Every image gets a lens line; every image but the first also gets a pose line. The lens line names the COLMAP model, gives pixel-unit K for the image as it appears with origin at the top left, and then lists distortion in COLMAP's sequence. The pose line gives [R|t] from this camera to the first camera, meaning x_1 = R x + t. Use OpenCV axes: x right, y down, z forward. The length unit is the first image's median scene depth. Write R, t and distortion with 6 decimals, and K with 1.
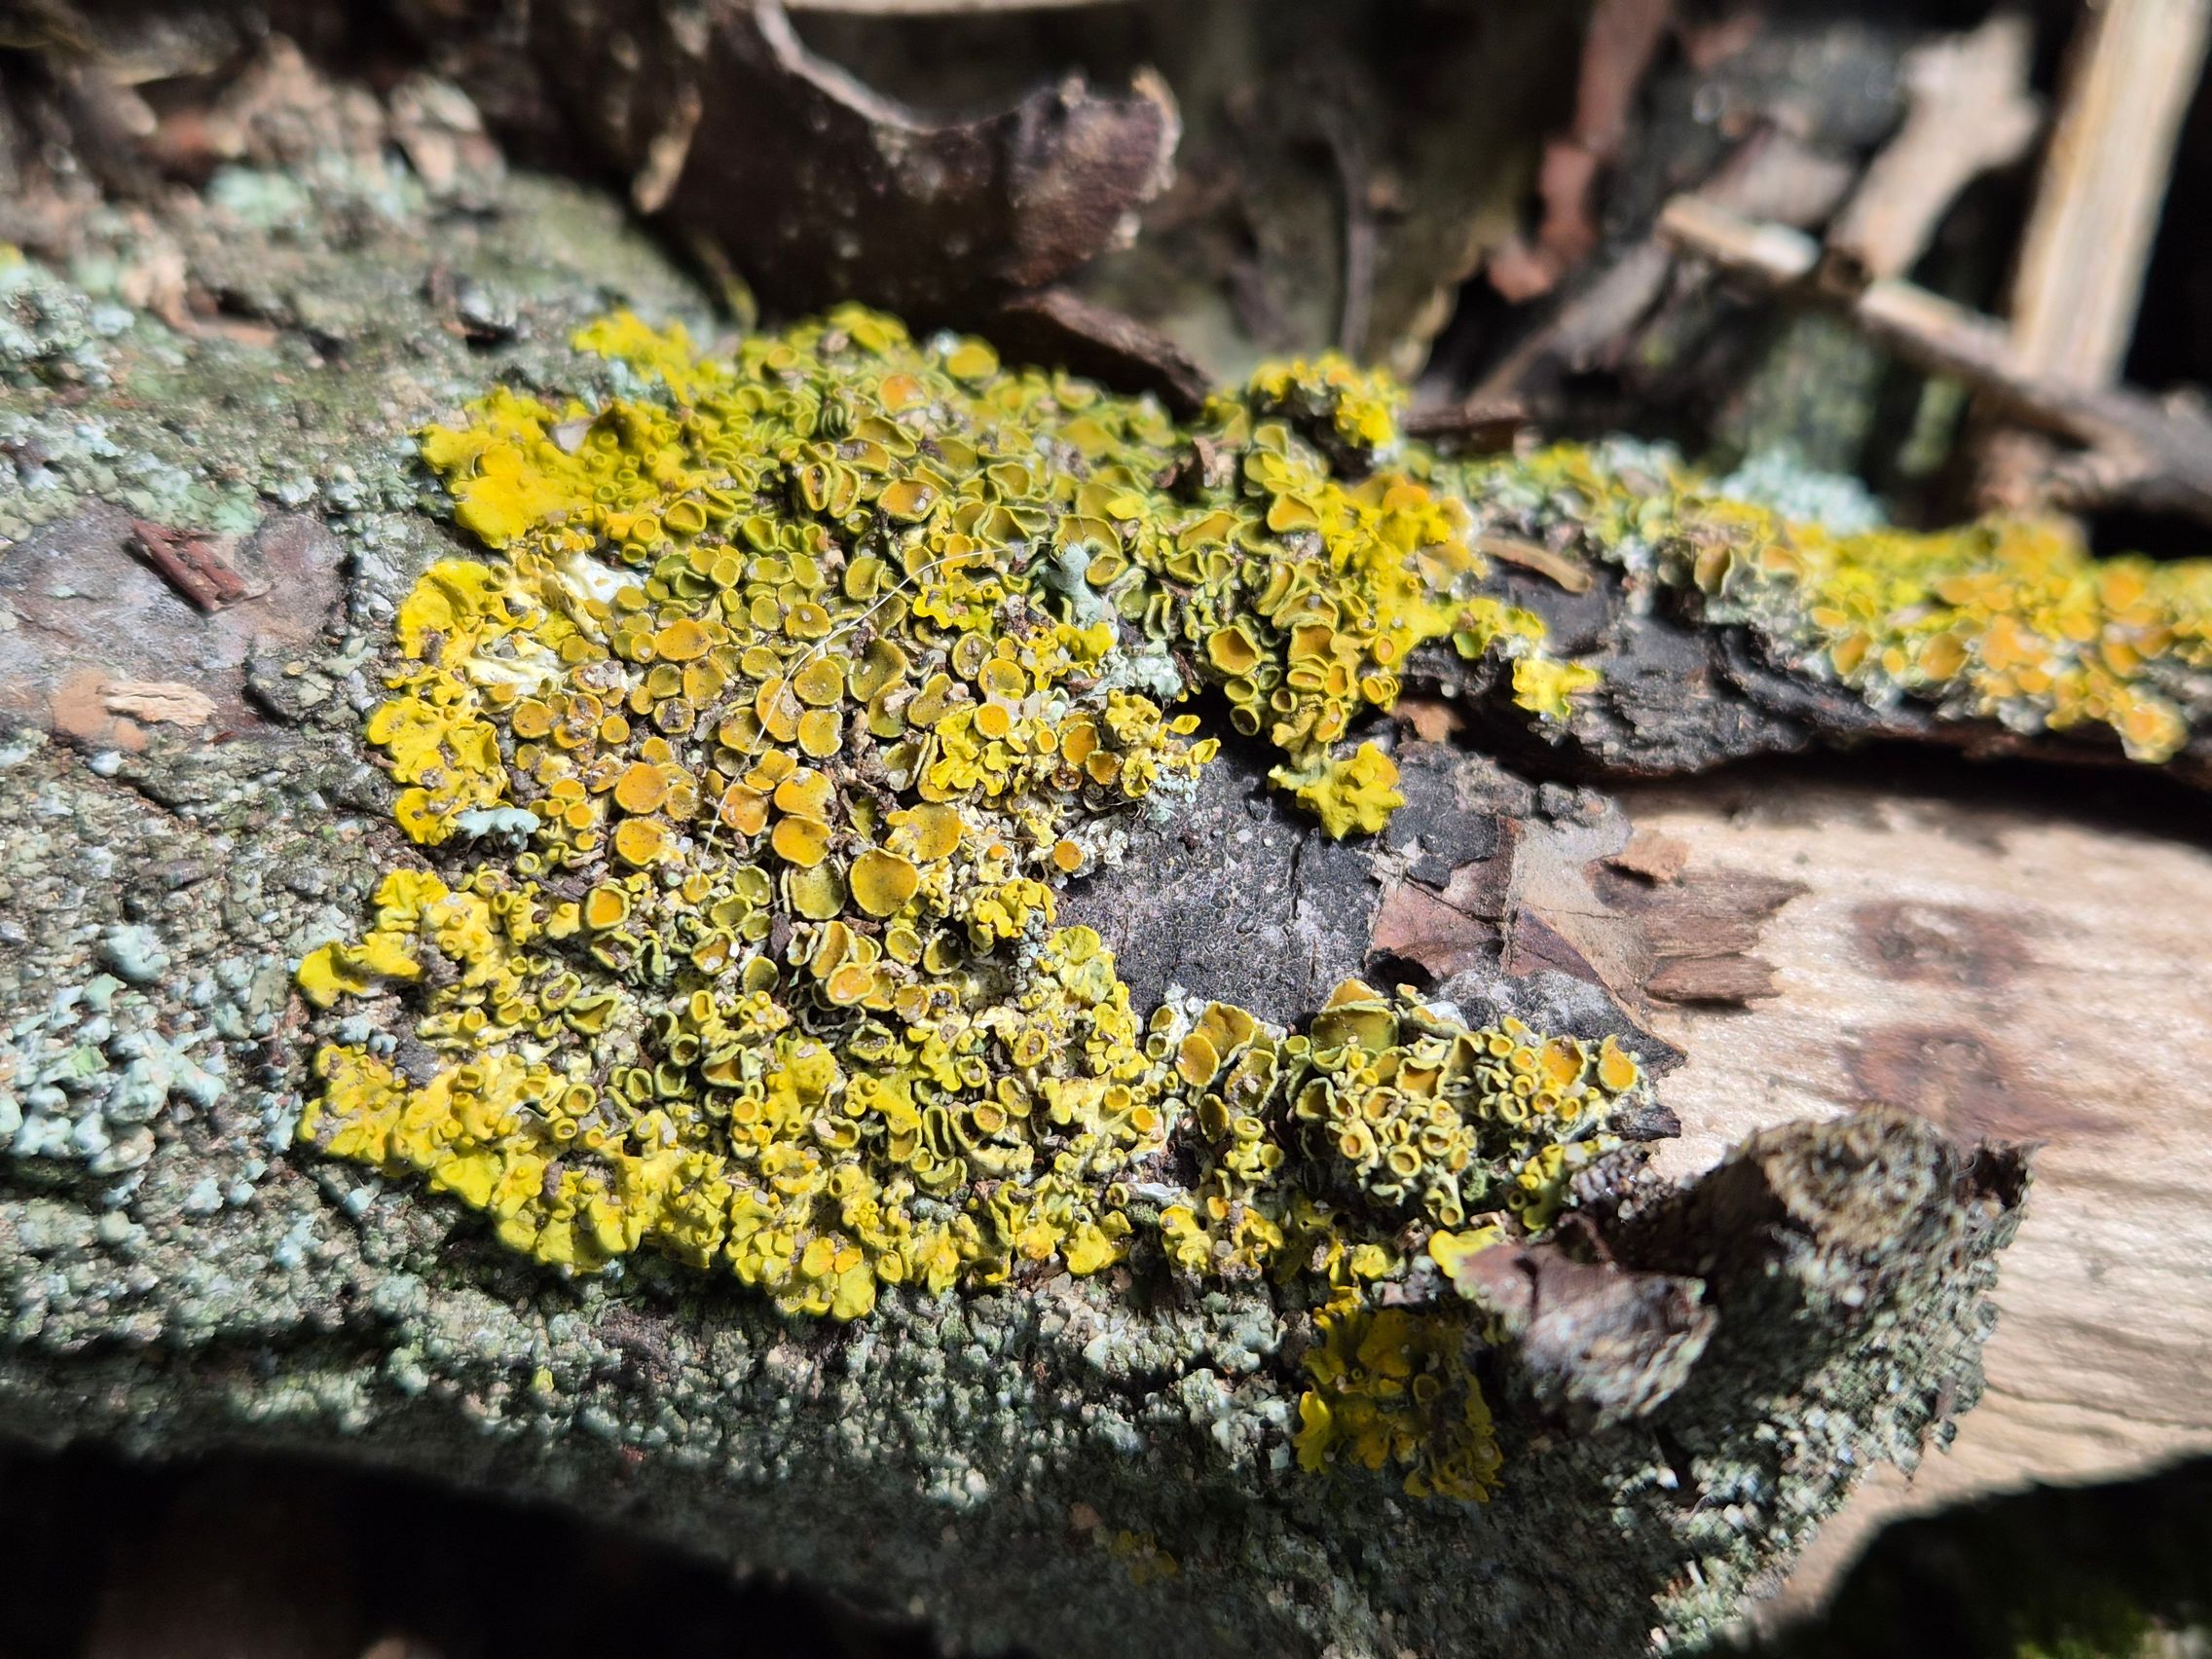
lens RADIAL K [[2969.2, 0, 1106.0], [0, 2969.2, 829.5], [0, 0, 1]] dist [-0.100780, -0.103787]
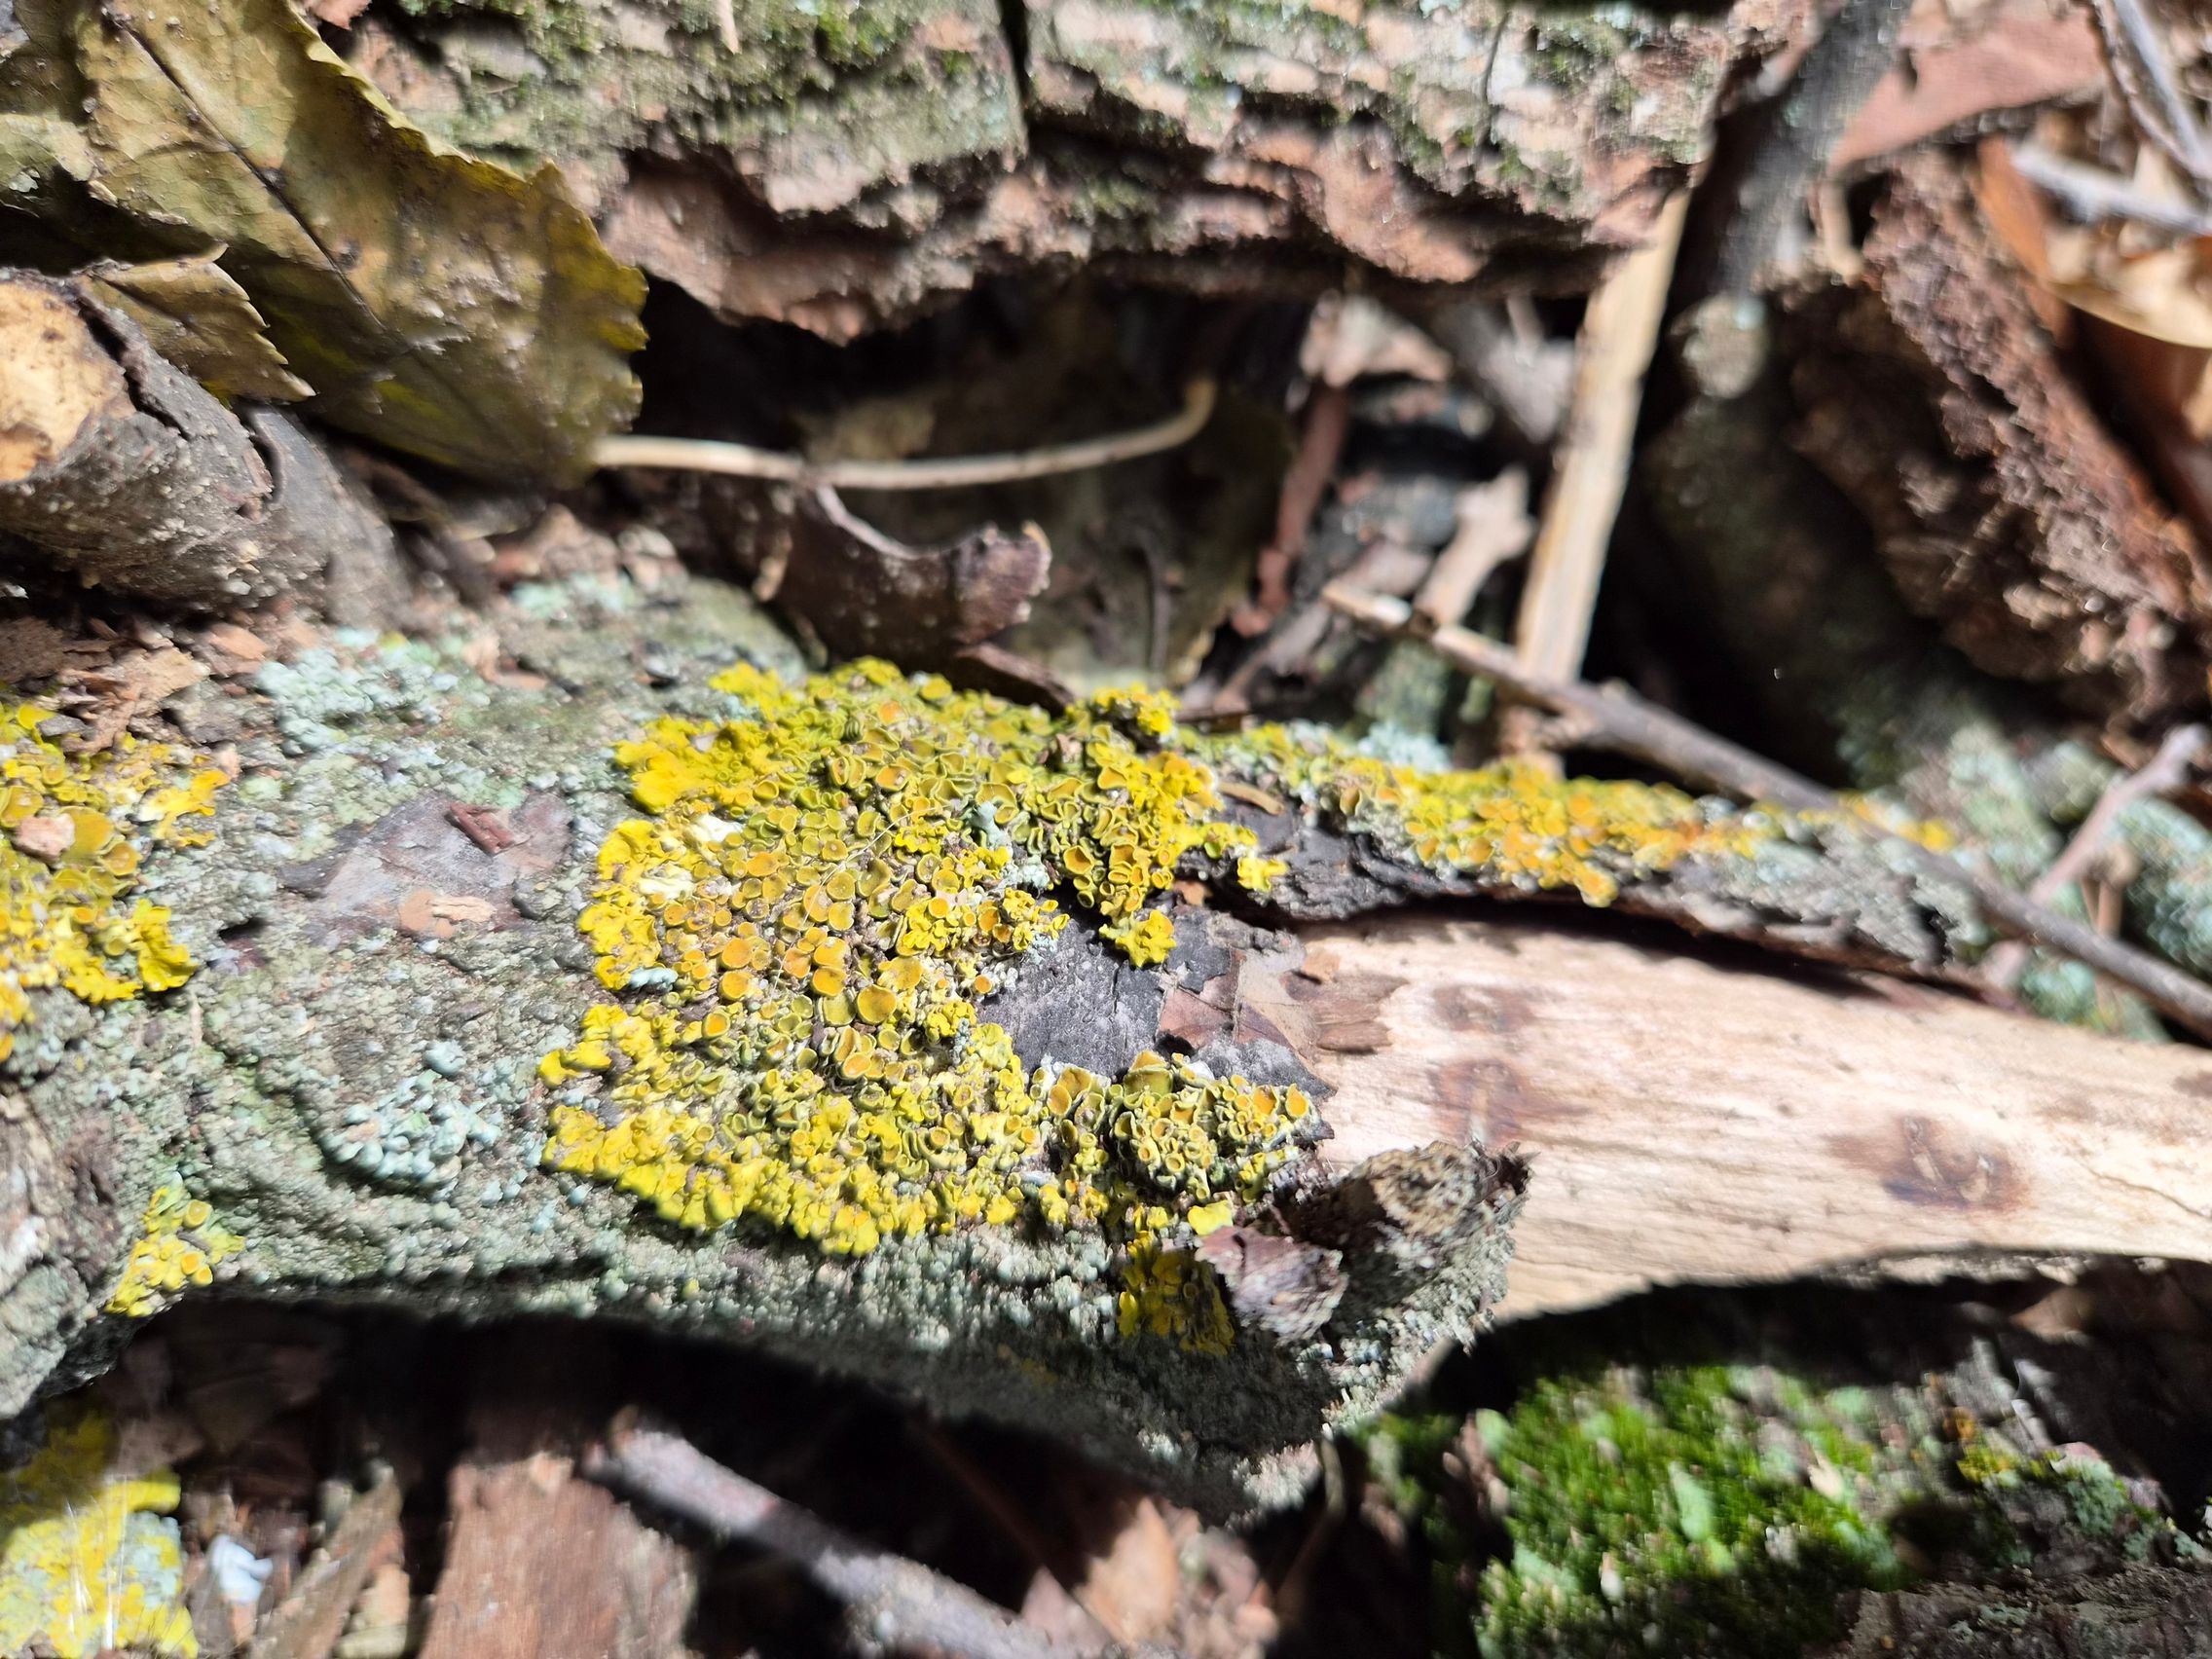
lens RADIAL K [[1545.1, 0, 1106.0], [0, 1545.1, 829.5], [0, 0, 1]] dist [-0.129129, -0.001019]
pose [[0.999431, -0.020976, 0.026418, 0.037231], [0.021655, 0.999436, -0.025683, -0.056966], [-0.025865, 0.026241, 0.999321, 0.085441]]
